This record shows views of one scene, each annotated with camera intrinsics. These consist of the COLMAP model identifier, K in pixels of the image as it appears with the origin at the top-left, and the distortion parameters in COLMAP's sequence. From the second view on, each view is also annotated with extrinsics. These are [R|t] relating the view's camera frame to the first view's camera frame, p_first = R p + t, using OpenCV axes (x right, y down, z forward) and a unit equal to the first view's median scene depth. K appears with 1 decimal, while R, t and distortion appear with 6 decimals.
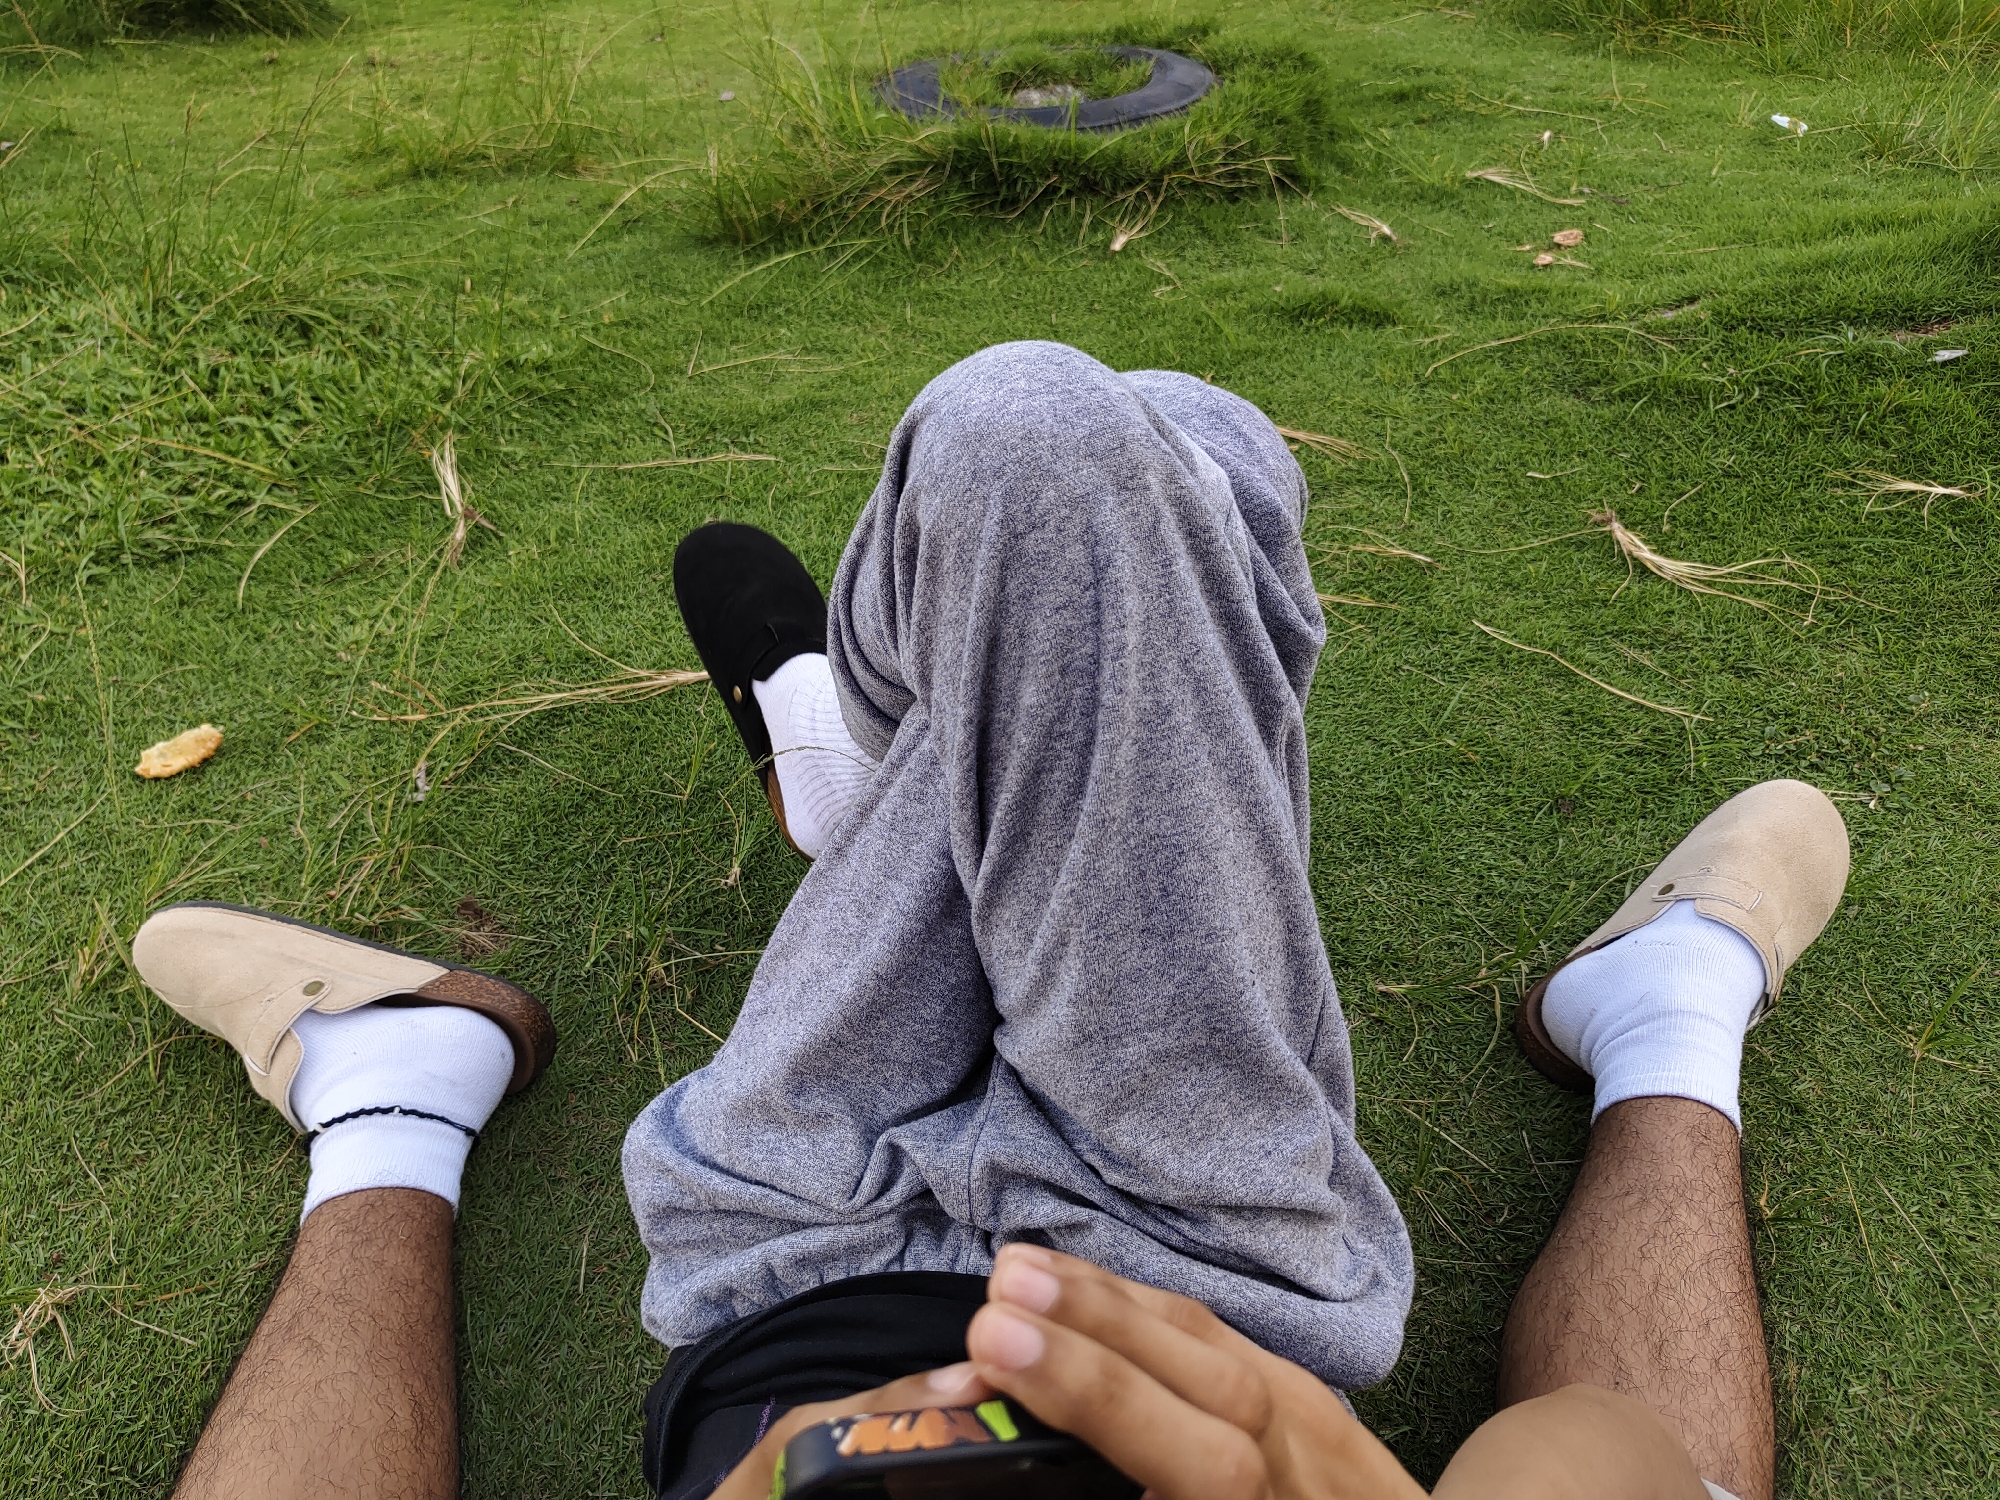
lens RADIAL K [[1391.8, 0, 1000.0], [0, 1391.8, 750.0], [0, 0, 1]] dist [0.001851, -0.057261]
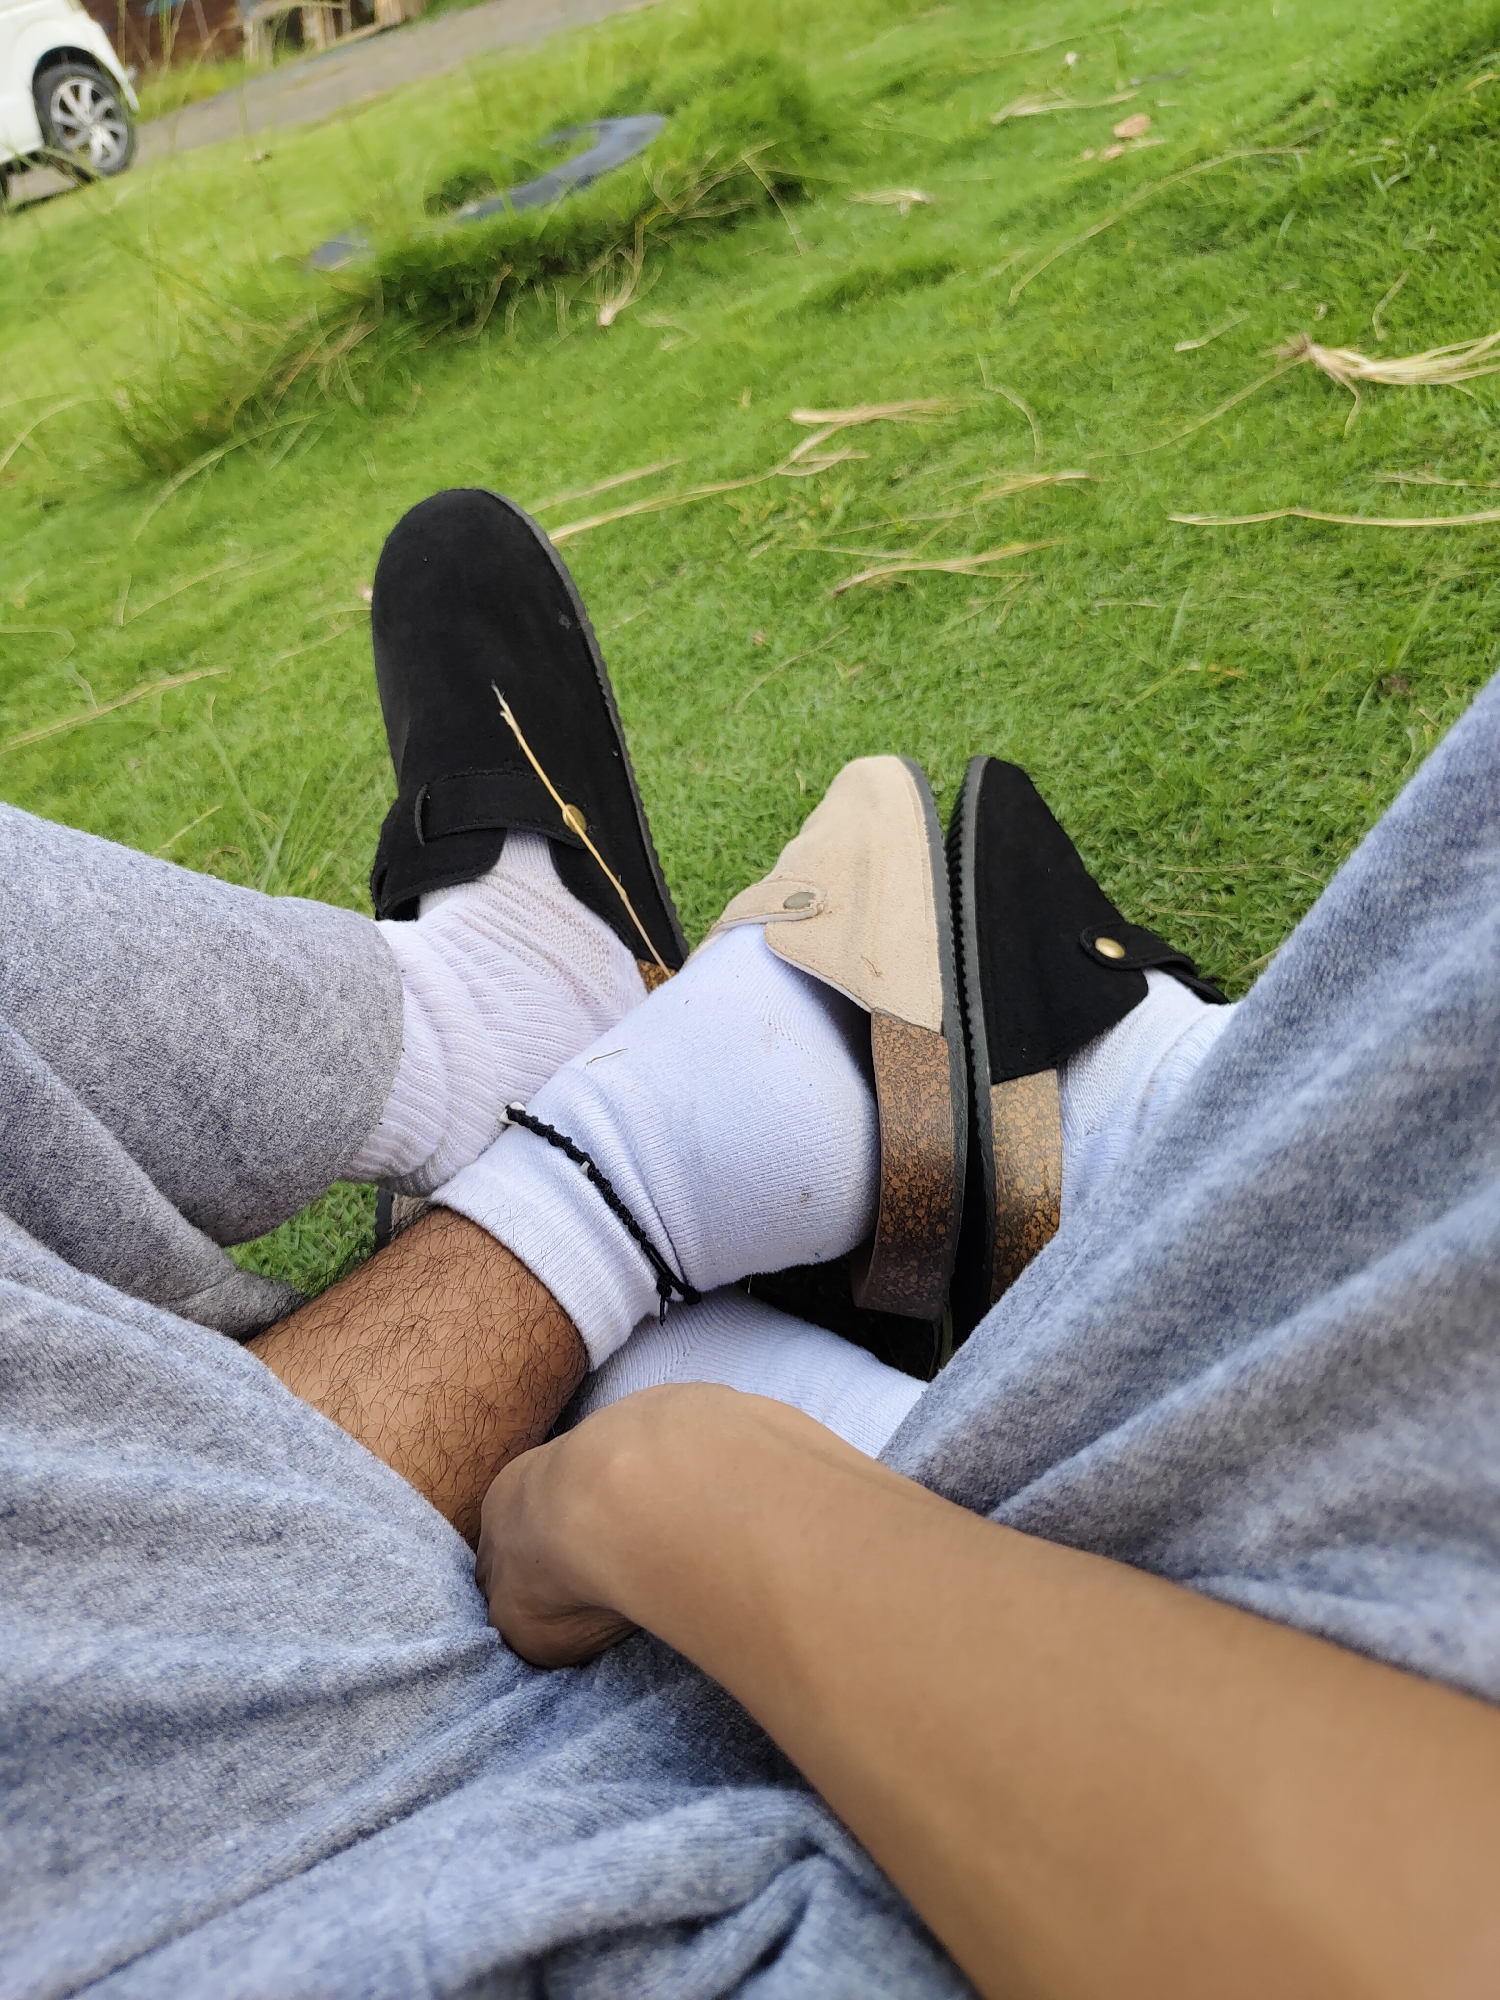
lens RADIAL K [[1426.3, 0, 750.0], [0, 1426.3, 1000.0], [0, 0, 1]] dist [-0.001626, -0.034871]
pose [[0.944051, -0.329428, -0.015658, 0.049053], [0.329335, 0.944177, -0.008245, 0.046976], [0.017500, 0.002627, 0.999843, 0.188348]]
